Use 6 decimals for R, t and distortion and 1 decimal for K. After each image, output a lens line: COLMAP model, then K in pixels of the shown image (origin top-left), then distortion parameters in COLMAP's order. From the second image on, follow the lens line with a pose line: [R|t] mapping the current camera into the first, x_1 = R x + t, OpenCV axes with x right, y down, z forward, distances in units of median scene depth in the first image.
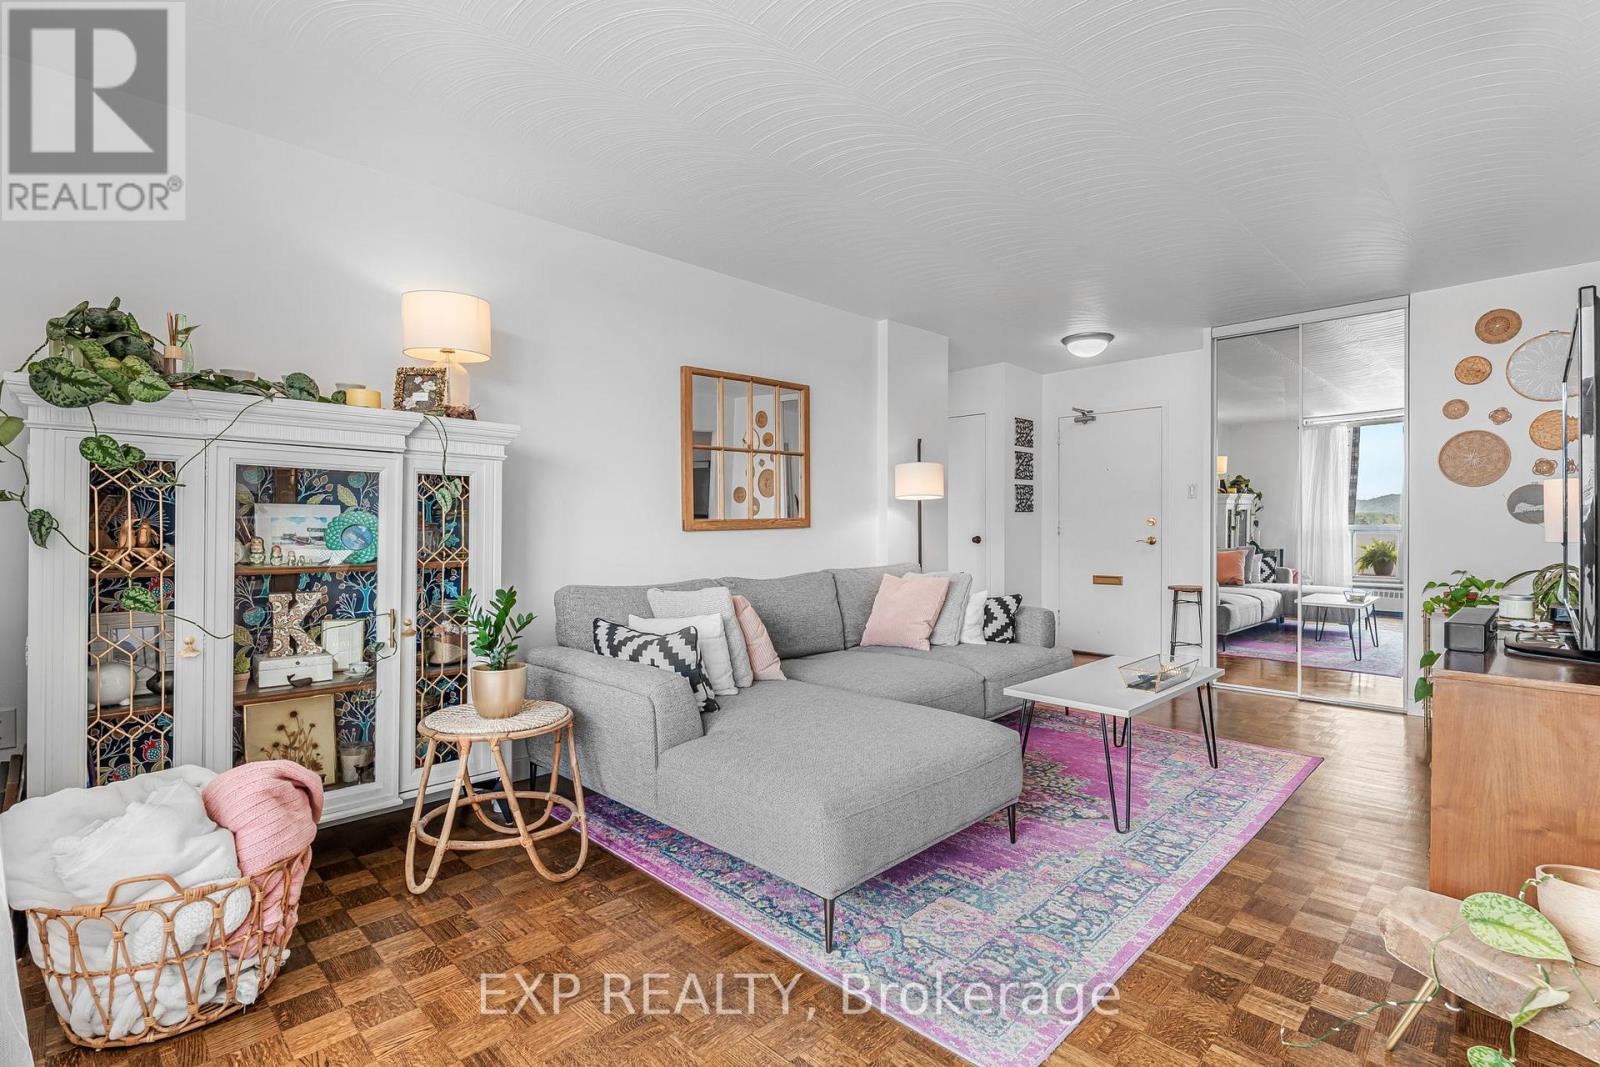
lens RADIAL K [[754.8, 0, 800.8], [0, 754.8, 523.1], [0, 0, 1]] dist [-0.001038, 0.000043]
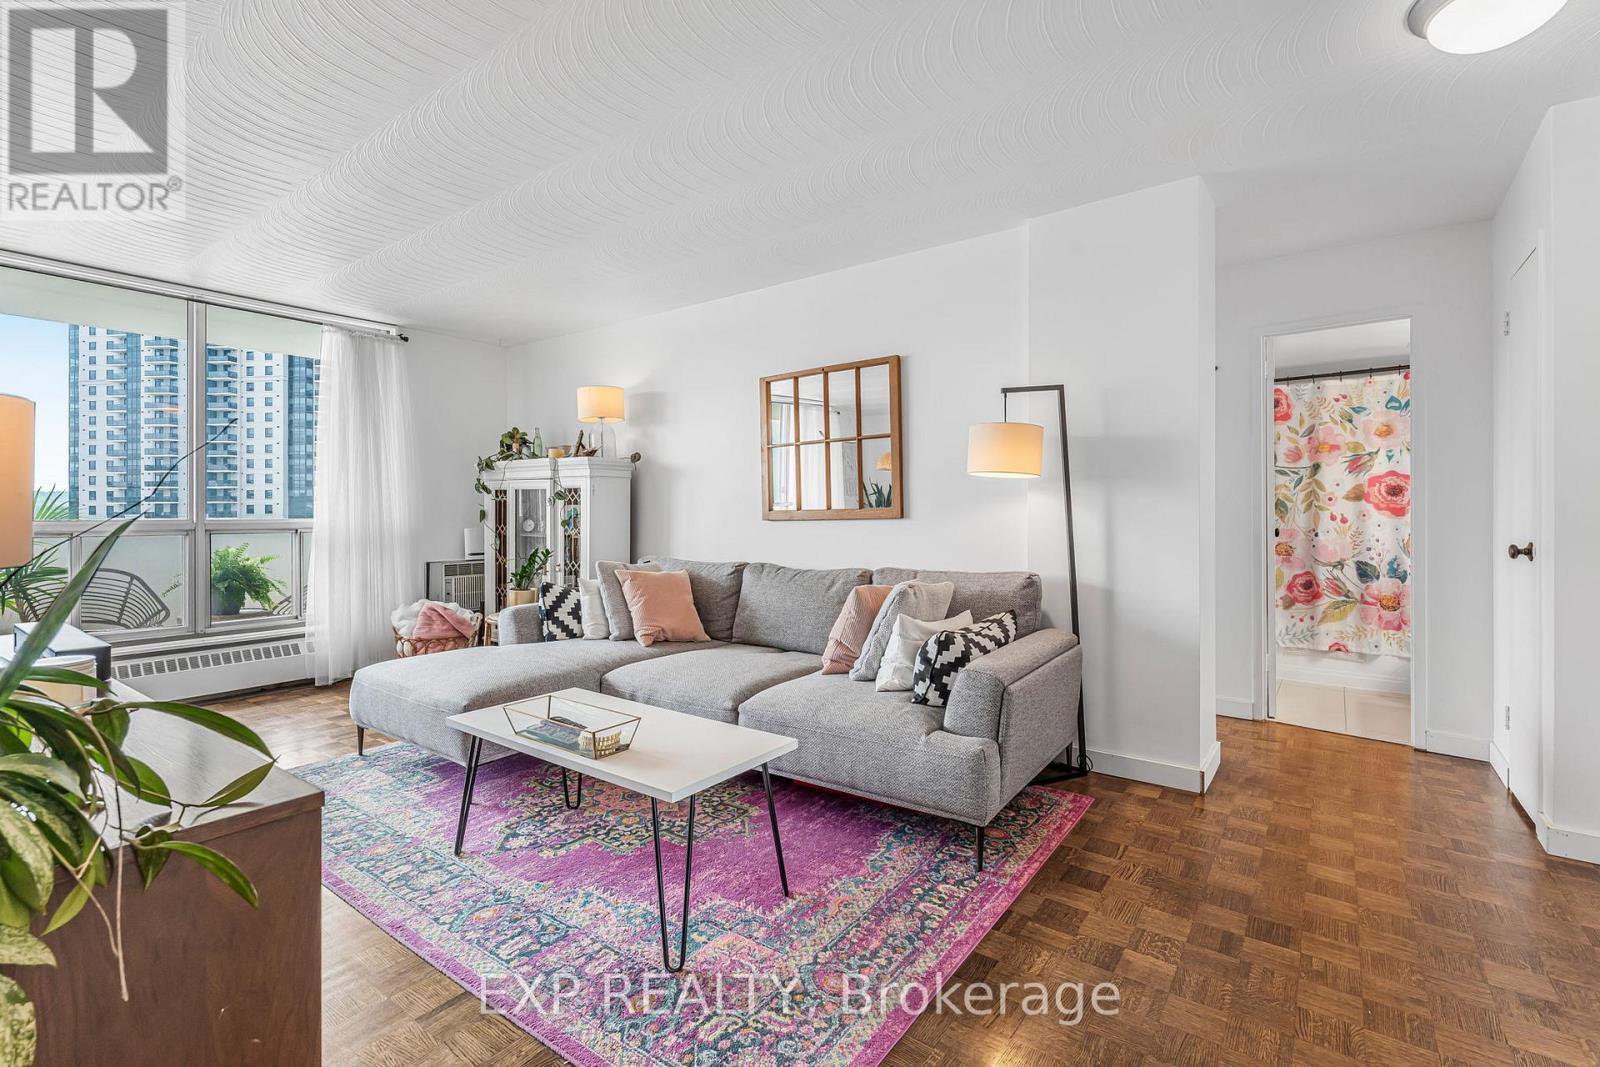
lens RADIAL K [[720.9, 0, 798.1], [0, 720.9, 517.5], [0, 0, 1]] dist [-0.003100, -0.000330]
pose [[0.144787, 0.000208, -0.989463, 0.885955], [-0.000936, 1.000000, 0.000073, 0.004415], [0.989462, 0.000915, 0.144787, 0.844700]]
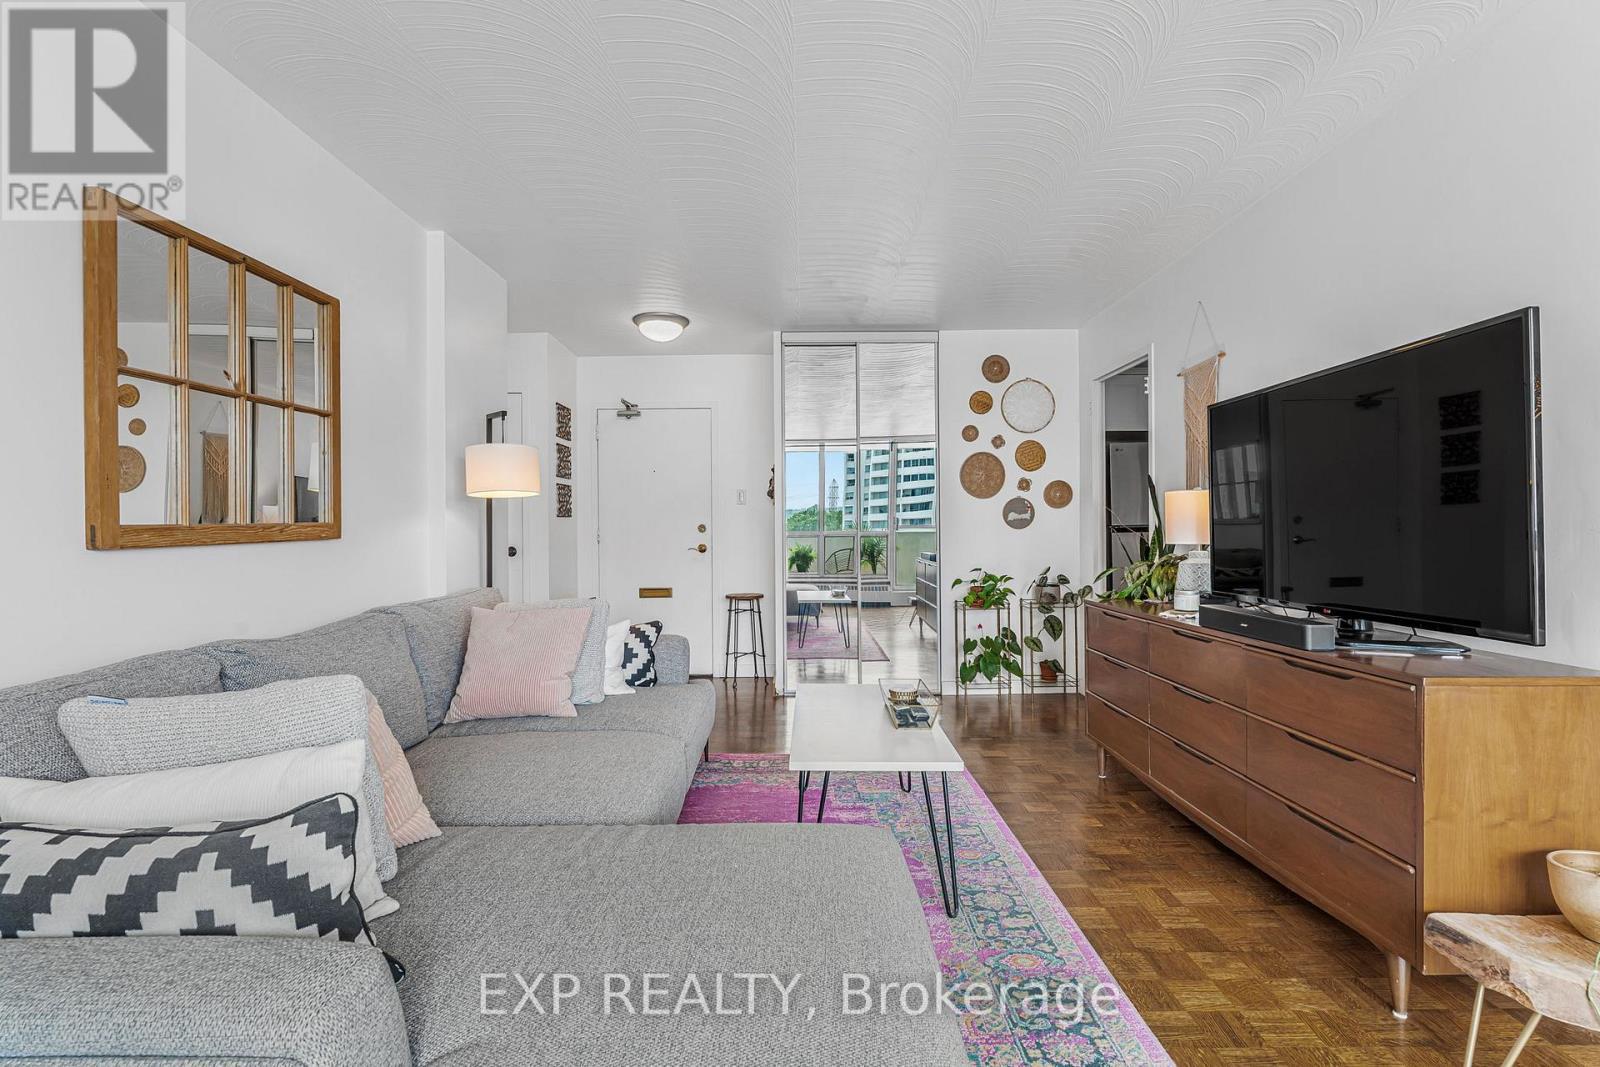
lens RADIAL K [[750.2, 0, 804.9], [0, 750.2, 526.0], [0, 0, 1]] dist [-0.001603, -0.000606]
pose [[0.705623, 0.000737, 0.708587, -0.163606], [0.003936, 0.999980, -0.004960, 0.000510], [-0.708577, 0.006289, 0.705606, 0.362137]]
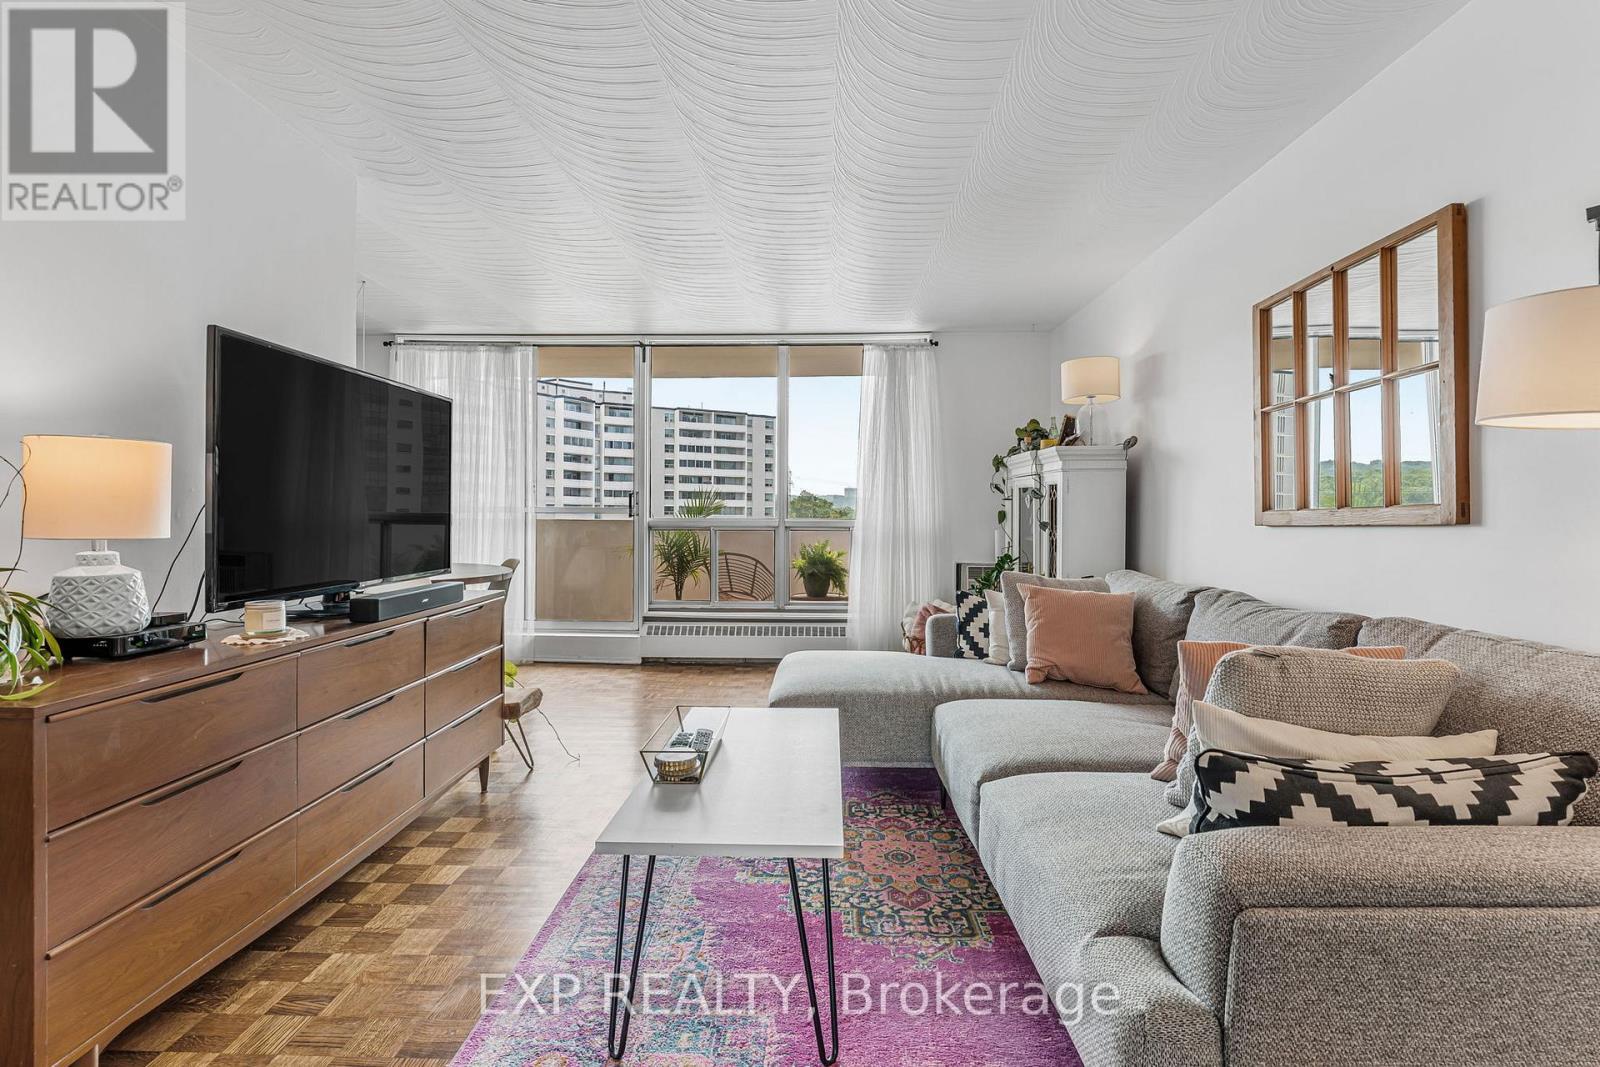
lens RADIAL K [[754.8, 0, 800.8], [0, 754.8, 523.1], [0, 0, 1]] dist [-0.001038, 0.000043]
pose [[-0.726747, -0.001353, -0.686904, 0.645644], [-0.009877, 0.999915, 0.008480, 0.004702], [0.686834, 0.012947, -0.726699, 1.162471]]
